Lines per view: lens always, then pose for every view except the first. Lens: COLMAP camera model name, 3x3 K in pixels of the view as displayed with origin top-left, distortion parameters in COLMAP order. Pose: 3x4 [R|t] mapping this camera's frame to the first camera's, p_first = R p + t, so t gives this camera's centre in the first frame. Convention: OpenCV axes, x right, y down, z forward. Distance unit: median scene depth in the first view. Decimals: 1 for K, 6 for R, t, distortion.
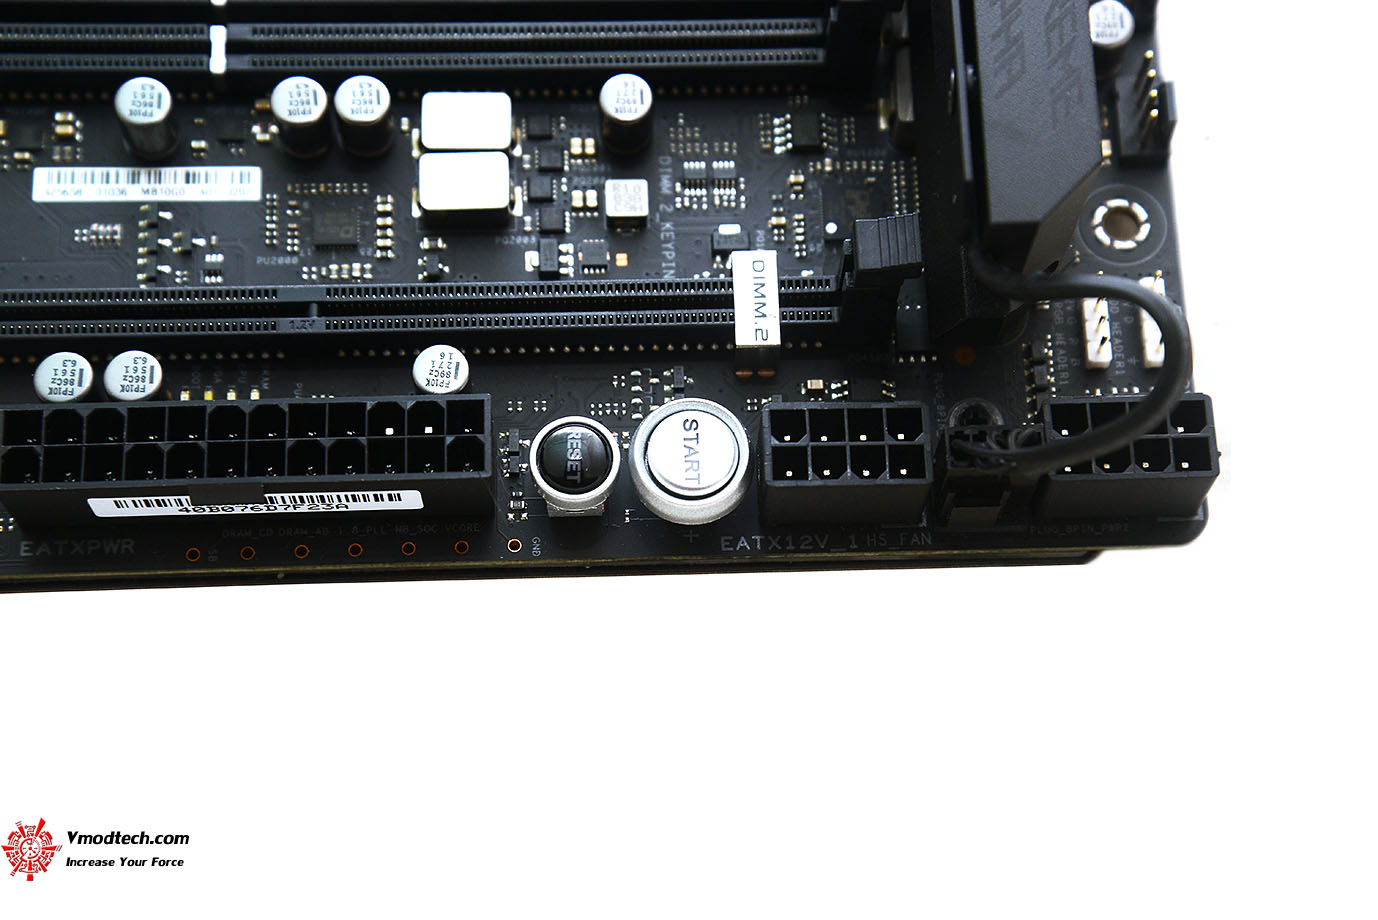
lens RADIAL K [[2622.7, 0, 687.1], [0, 2622.7, 462.2], [0, 0, 1]] dist [0.297880, 0.288091]
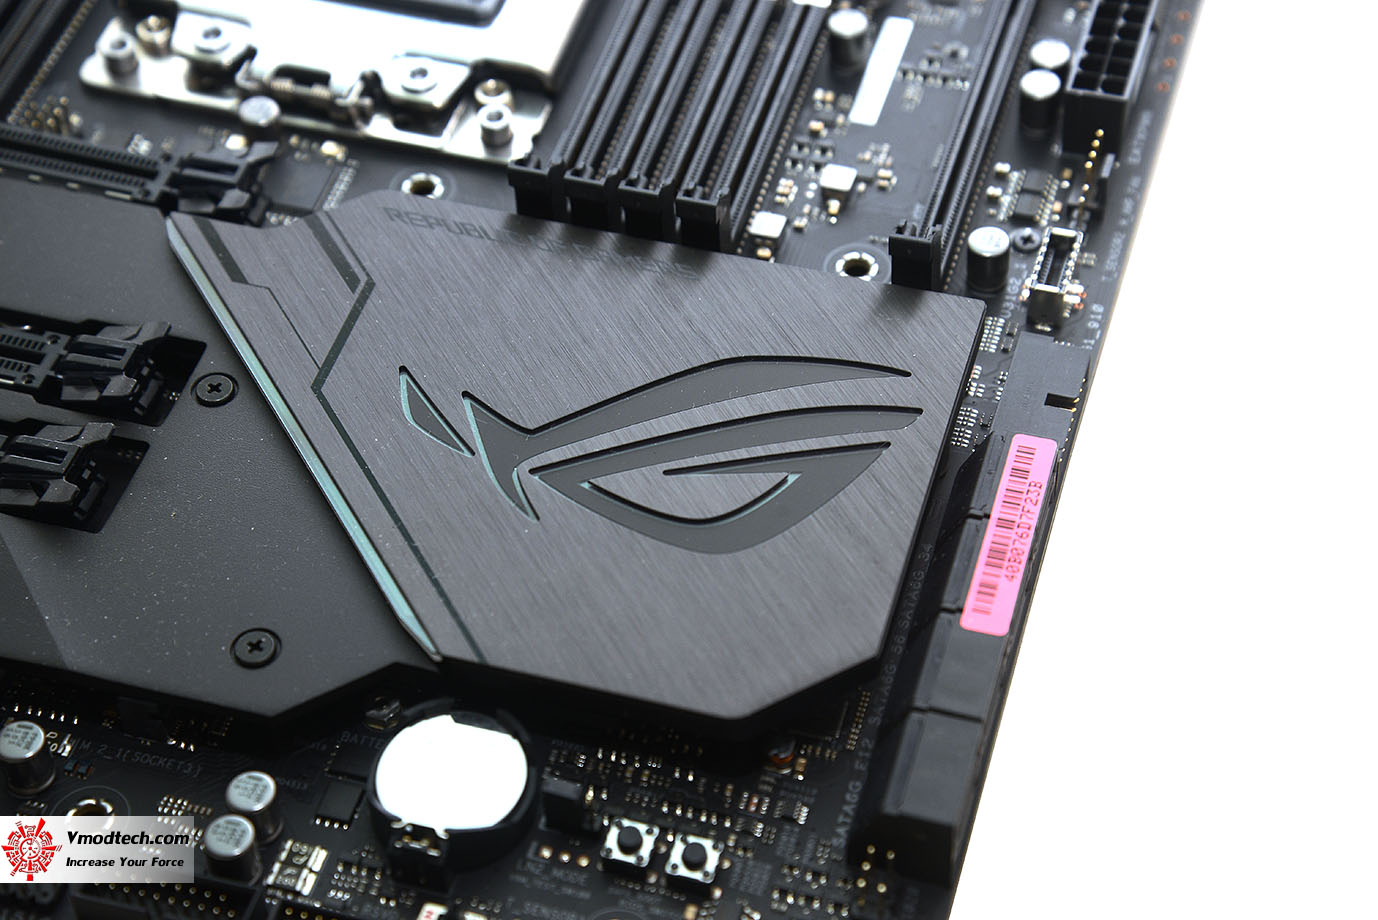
lens RADIAL K [[2622.7, 0, 687.1], [0, 2622.7, 462.2], [0, 0, 1]] dist [0.297880, 0.288091]
pose [[0.315978, -0.743868, 0.588913, -1.256079], [0.900792, 0.430093, 0.059943, -0.195854], [-0.297877, 0.511548, 0.805970, -0.020908]]
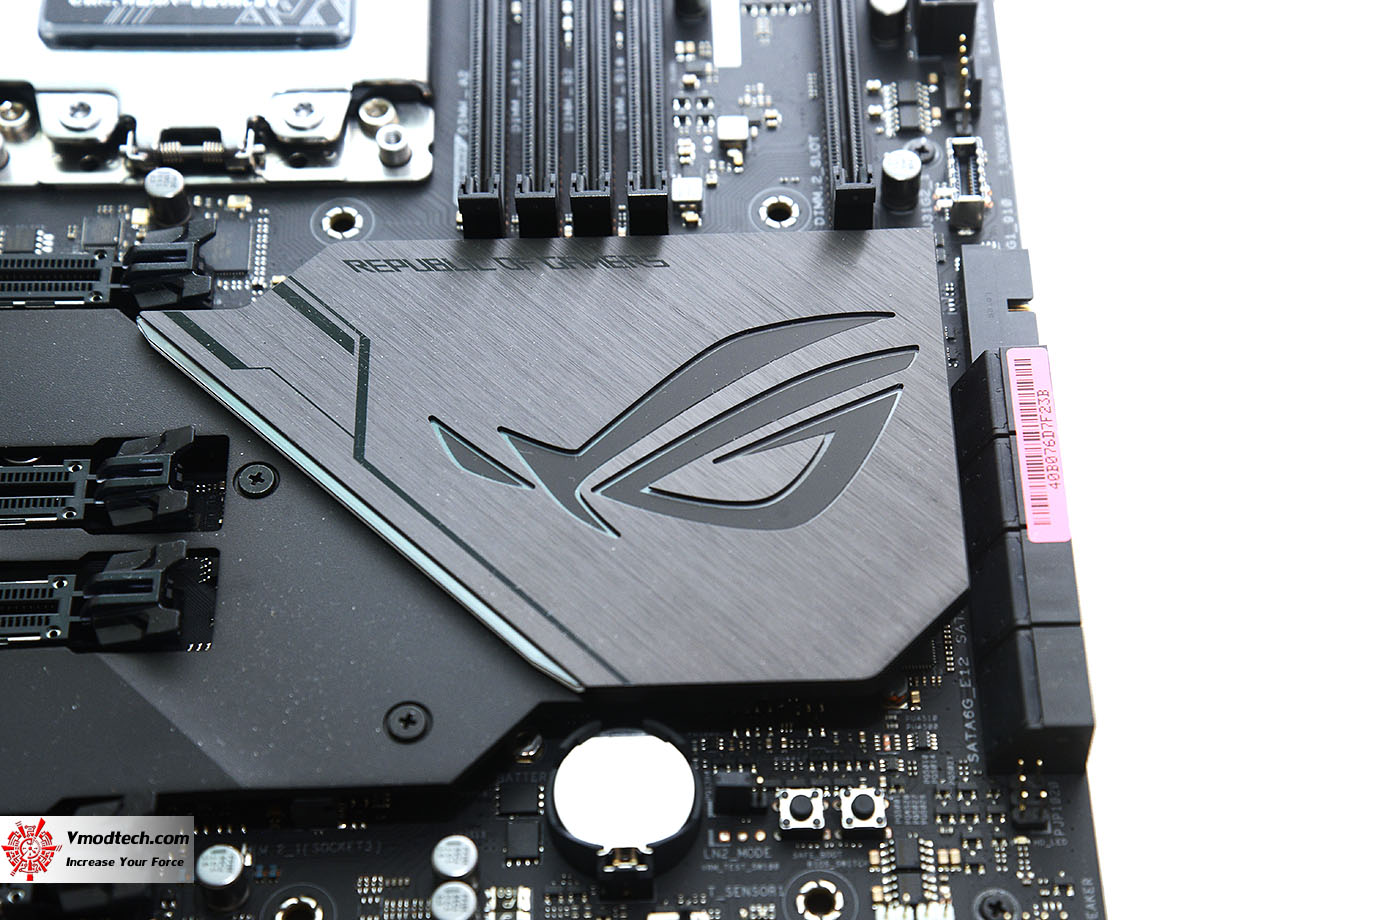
lens RADIAL K [[2622.7, 0, 687.1], [0, 2622.7, 462.2], [0, 0, 1]] dist [0.297880, 0.288091]
pose [[0.008150, -0.843098, 0.537698, -1.247928], [0.936823, 0.194488, 0.290752, -0.521039], [-0.349708, 0.501358, 0.791419, -0.061734]]
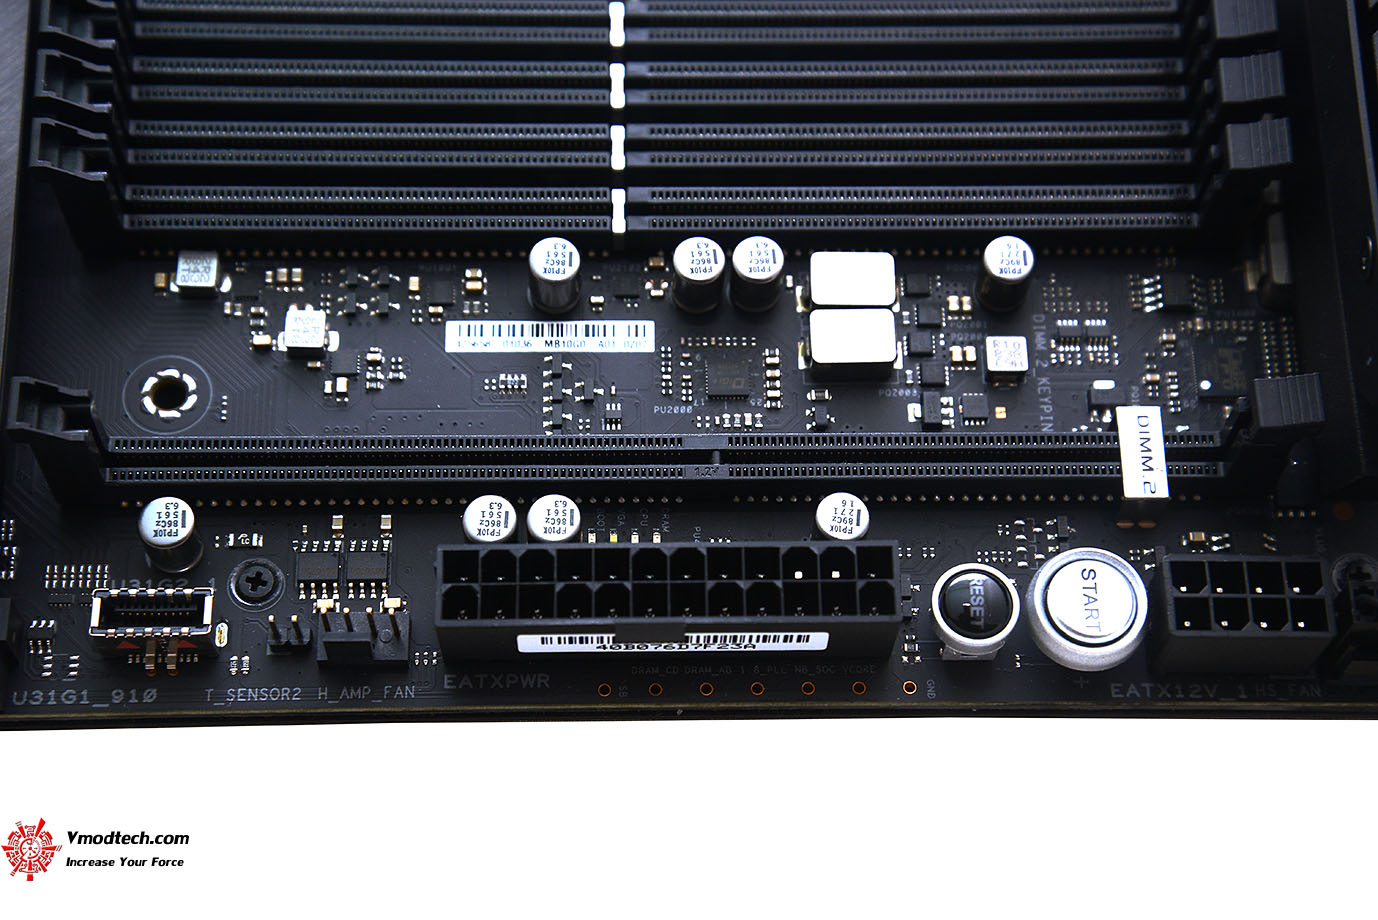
lens RADIAL K [[2622.7, 0, 687.1], [0, 2622.7, 462.2], [0, 0, 1]] dist [0.297880, 0.288091]
pose [[0.999863, 0.016445, -0.001597, -0.147152], [-0.016506, 0.998555, -0.051139, -0.002280], [0.000753, 0.051159, 0.998690, -0.037734]]
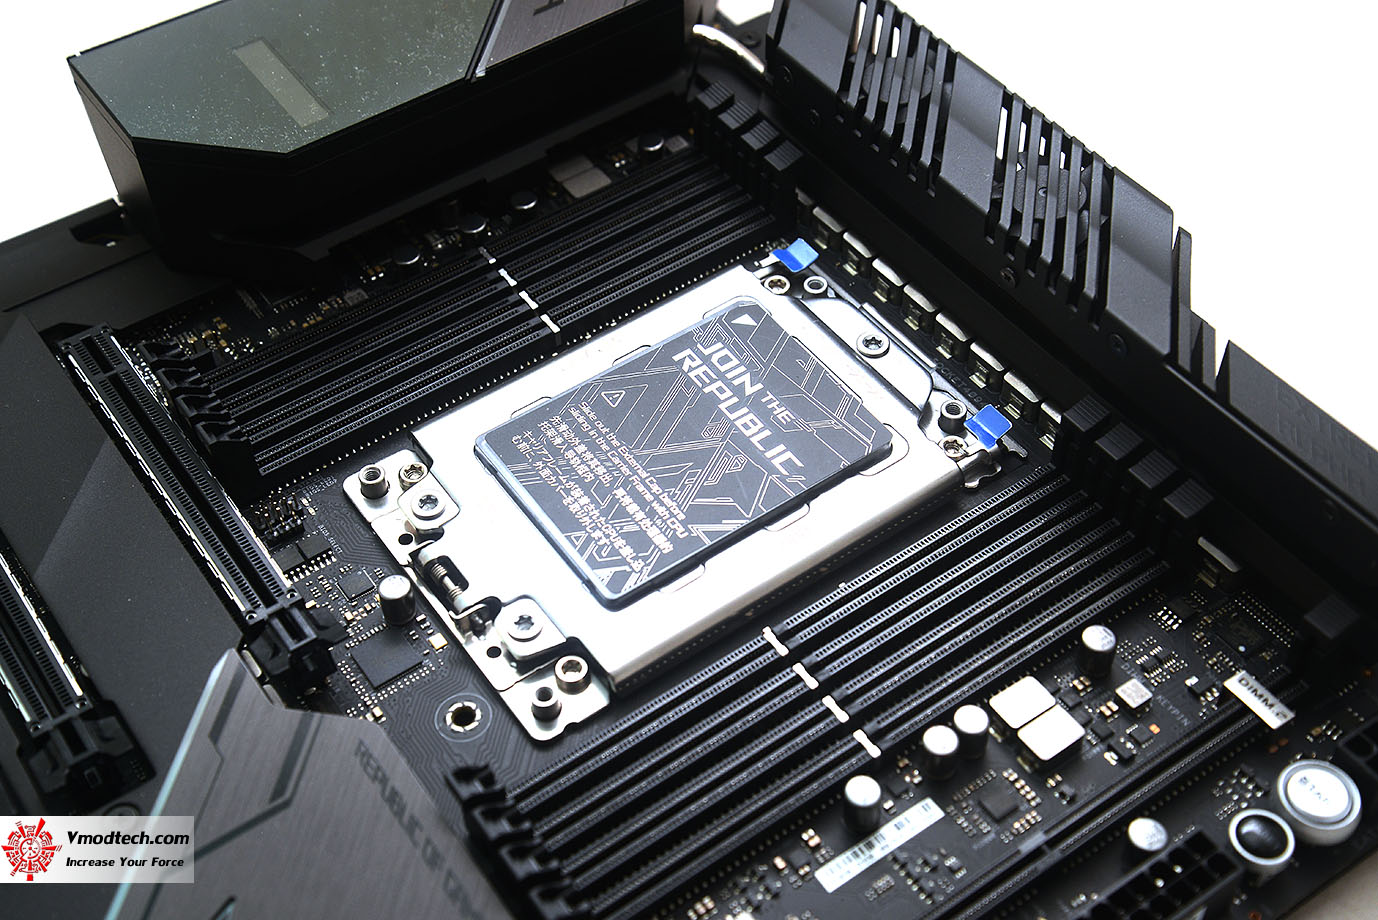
lens RADIAL K [[1791.6, 0, 682.7], [0, 1791.6, 462.9], [0, 0, 1]] dist [0.136628, 0.000945]
pose [[0.837224, -0.443441, 0.320024, -0.529399], [0.526407, 0.812051, -0.251931, -0.081911], [-0.148159, 0.379386, 0.913299, 0.011477]]
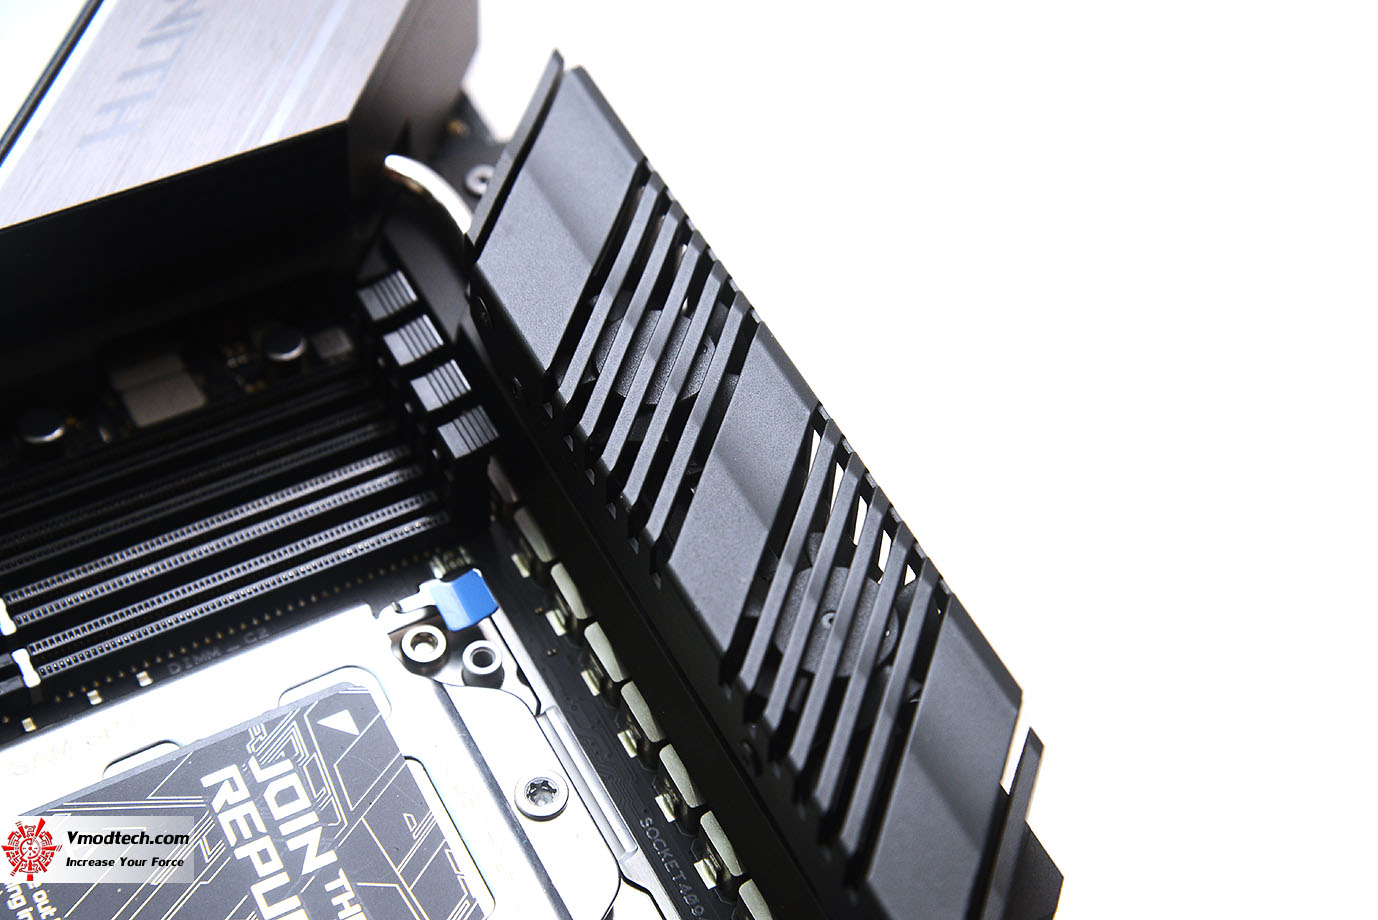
lens RADIAL K [[2622.7, 0, 687.1], [0, 2622.7, 462.2], [0, 0, 1]] dist [0.297880, 0.288091]
pose [[0.895542, -0.337156, 0.290397, -0.204504], [0.401530, 0.893556, -0.200825, -0.270372], [-0.191777, 0.296450, 0.935596, 0.003905]]
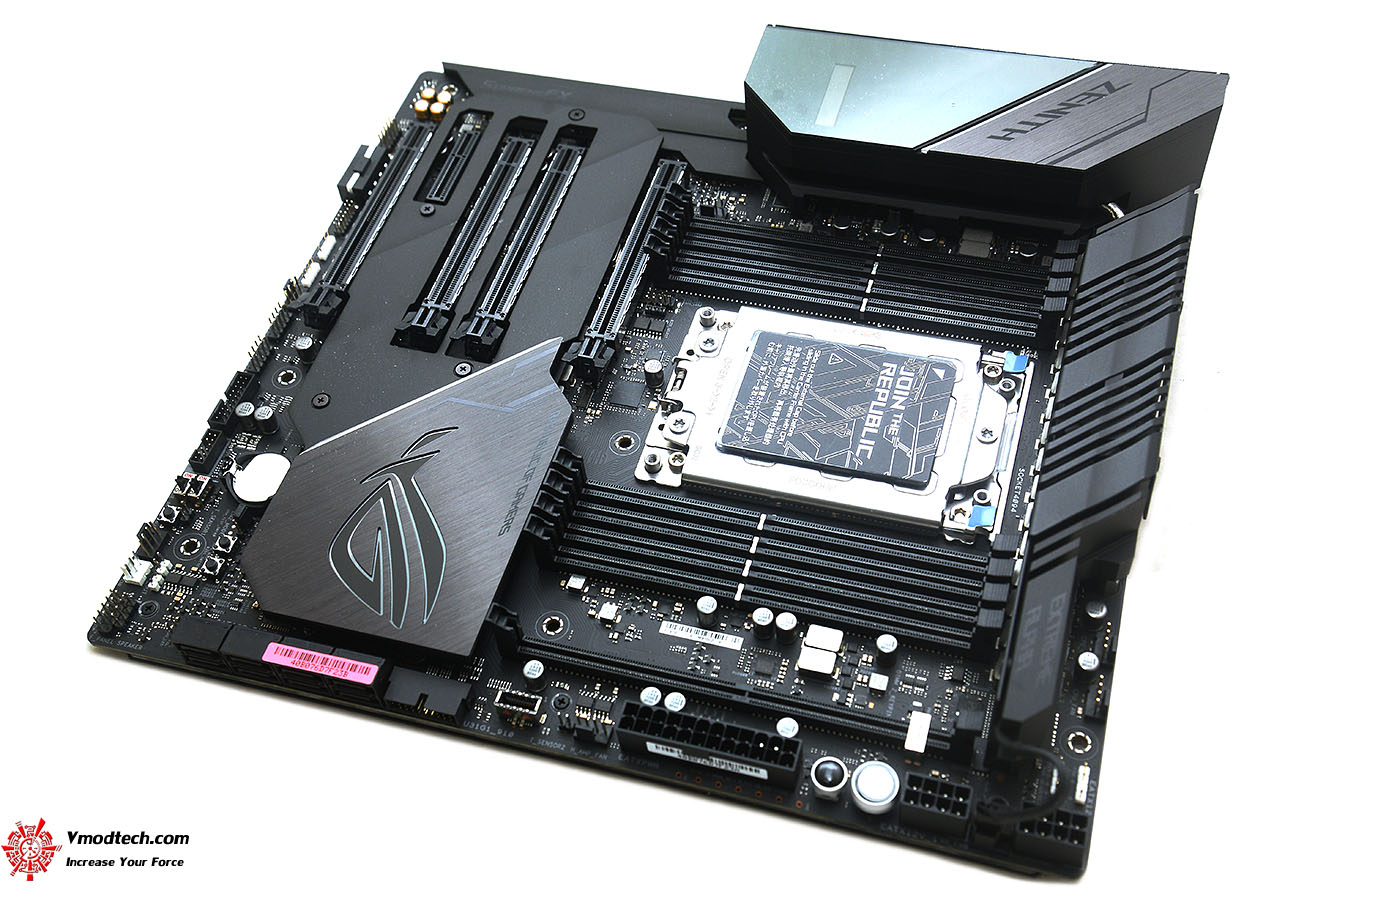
lens RADIAL K [[1521.1, 0, 678.5], [0, 1521.1, 461.9], [0, 0, 1]] dist [0.078650, 0.021721]
pose [[0.943576, 0.194486, -0.268030, 0.146061], [-0.259338, 0.937293, -0.232864, 0.091061], [0.205934, 0.289236, 0.934844, -0.456482]]
